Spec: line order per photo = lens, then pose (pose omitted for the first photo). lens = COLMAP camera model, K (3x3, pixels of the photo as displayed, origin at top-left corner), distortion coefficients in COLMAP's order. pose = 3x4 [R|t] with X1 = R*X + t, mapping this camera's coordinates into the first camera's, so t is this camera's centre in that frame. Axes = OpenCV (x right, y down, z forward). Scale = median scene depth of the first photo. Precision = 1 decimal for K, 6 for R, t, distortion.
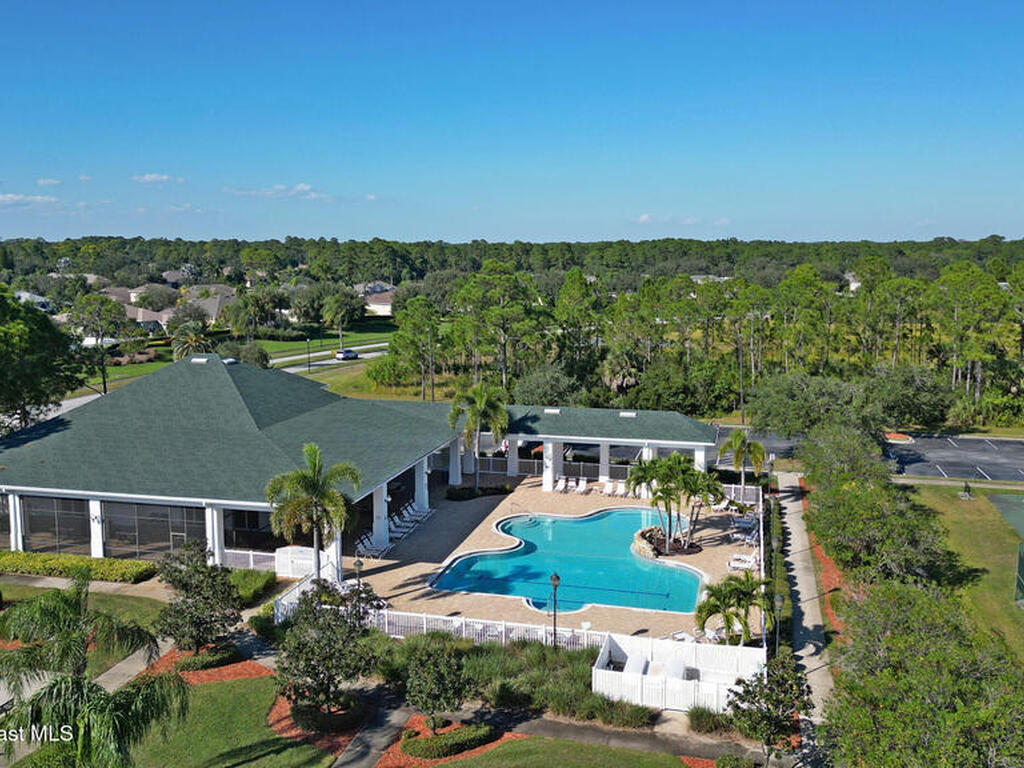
lens RADIAL K [[936.2, 0, 512.0], [0, 936.2, 384.0], [0, 0, 1]] dist [0.097432, -0.172500]
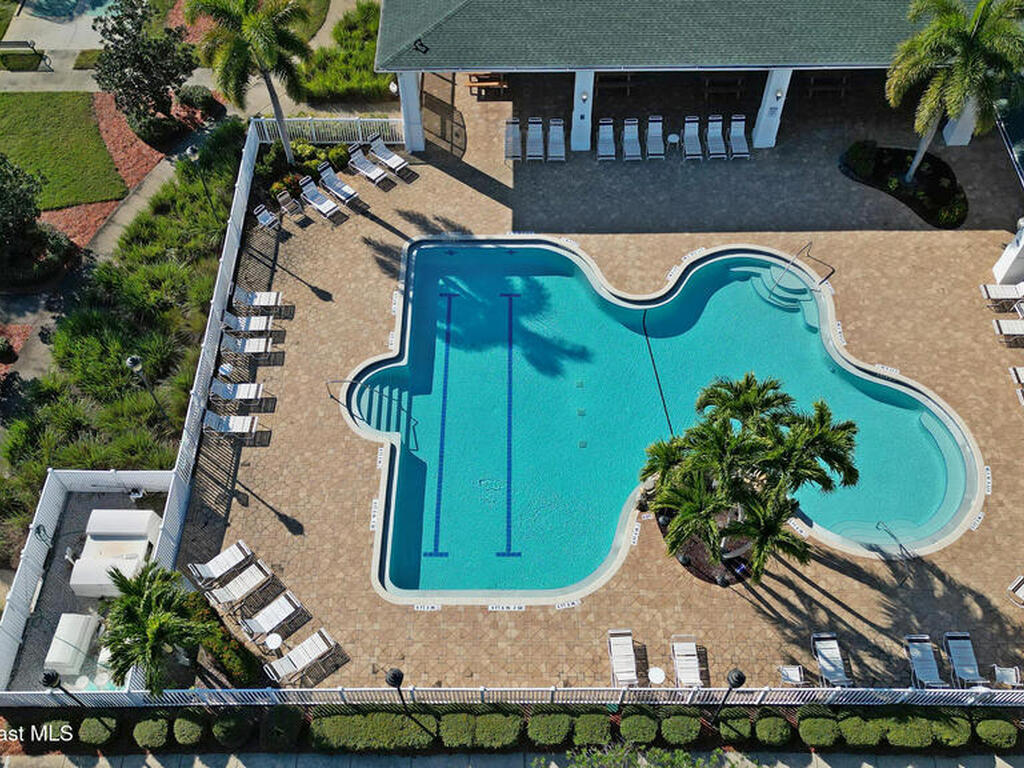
lens RADIAL K [[1000.6, 0, 512.0], [0, 1000.6, 384.0], [0, 0, 1]] dist [0.108353, -0.000776]
pose [[0.241160, 0.787345, -0.567389, 0.381785], [-0.125652, 0.605055, 0.786206, -0.279769], [0.962317, -0.118308, 0.244846, 0.763033]]
